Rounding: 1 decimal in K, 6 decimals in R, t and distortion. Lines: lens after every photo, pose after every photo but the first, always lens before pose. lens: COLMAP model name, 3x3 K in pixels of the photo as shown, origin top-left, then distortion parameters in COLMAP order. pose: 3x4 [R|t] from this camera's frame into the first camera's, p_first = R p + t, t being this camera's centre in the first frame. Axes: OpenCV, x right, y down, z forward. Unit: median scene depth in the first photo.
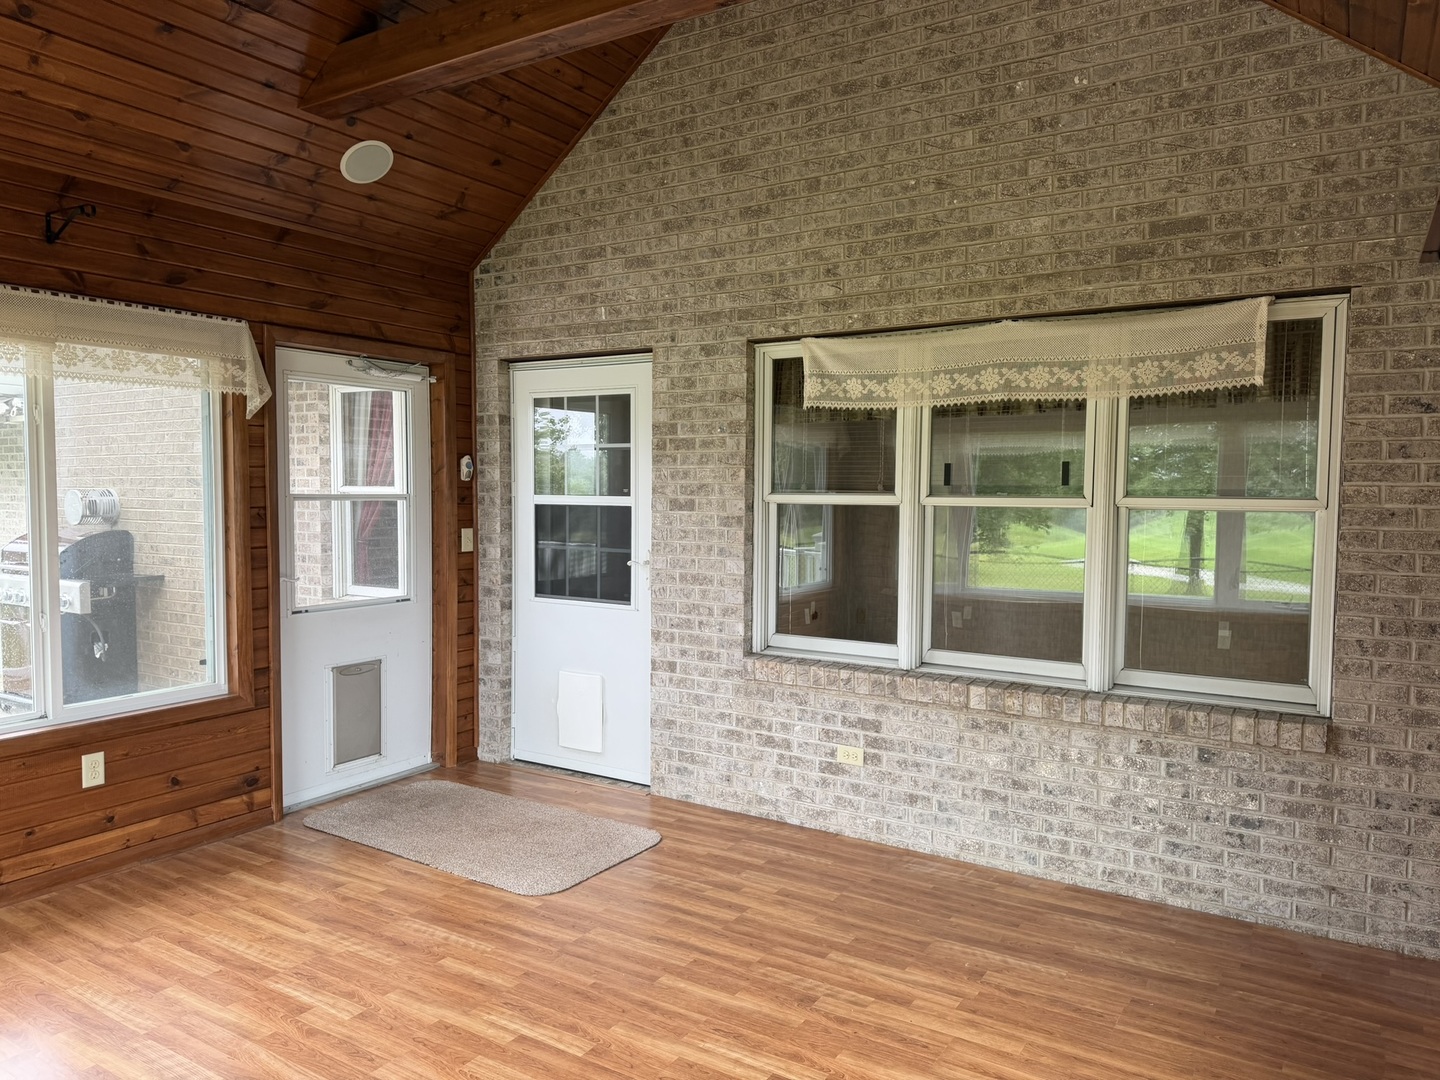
lens RADIAL K [[1005.6, 0, 679.0], [0, 1005.6, 549.4], [0, 0, 1]] dist [0.072060, -0.086718]
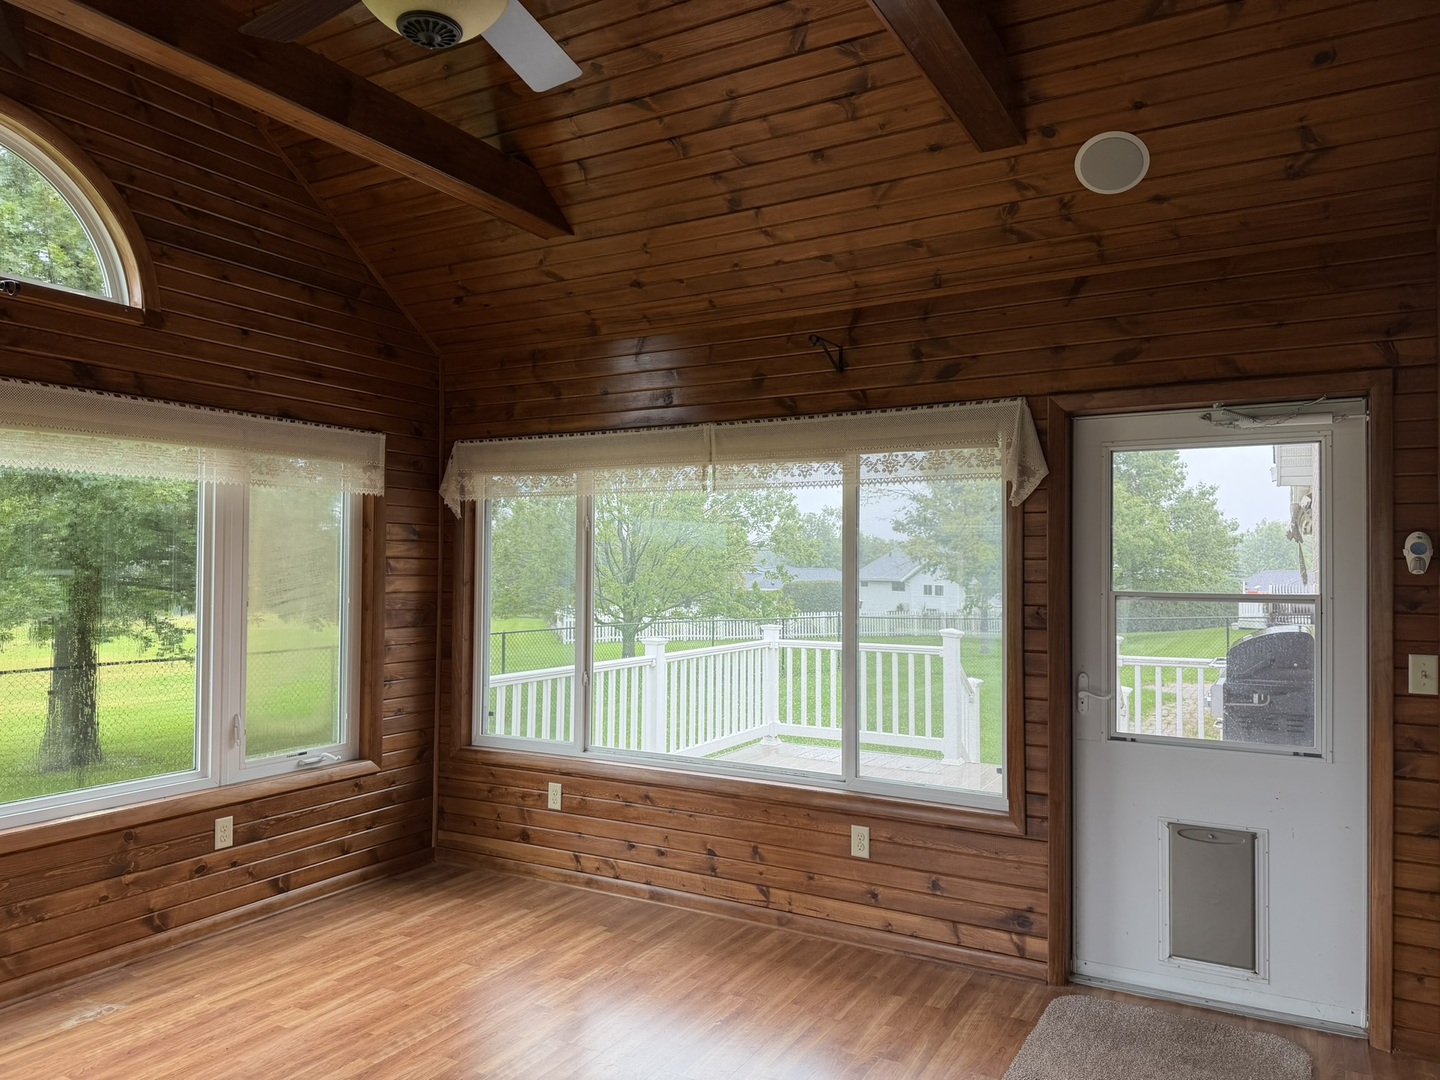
lens RADIAL K [[1005.6, 0, 715.3], [0, 1005.6, 553.9], [0, 0, 1]] dist [0.072060, -0.086718]
pose [[0.080453, -0.018848, -0.996580, 0.470807], [-0.065934, 0.997531, -0.024189, -0.050924], [0.994575, 0.067655, 0.079012, 0.716597]]
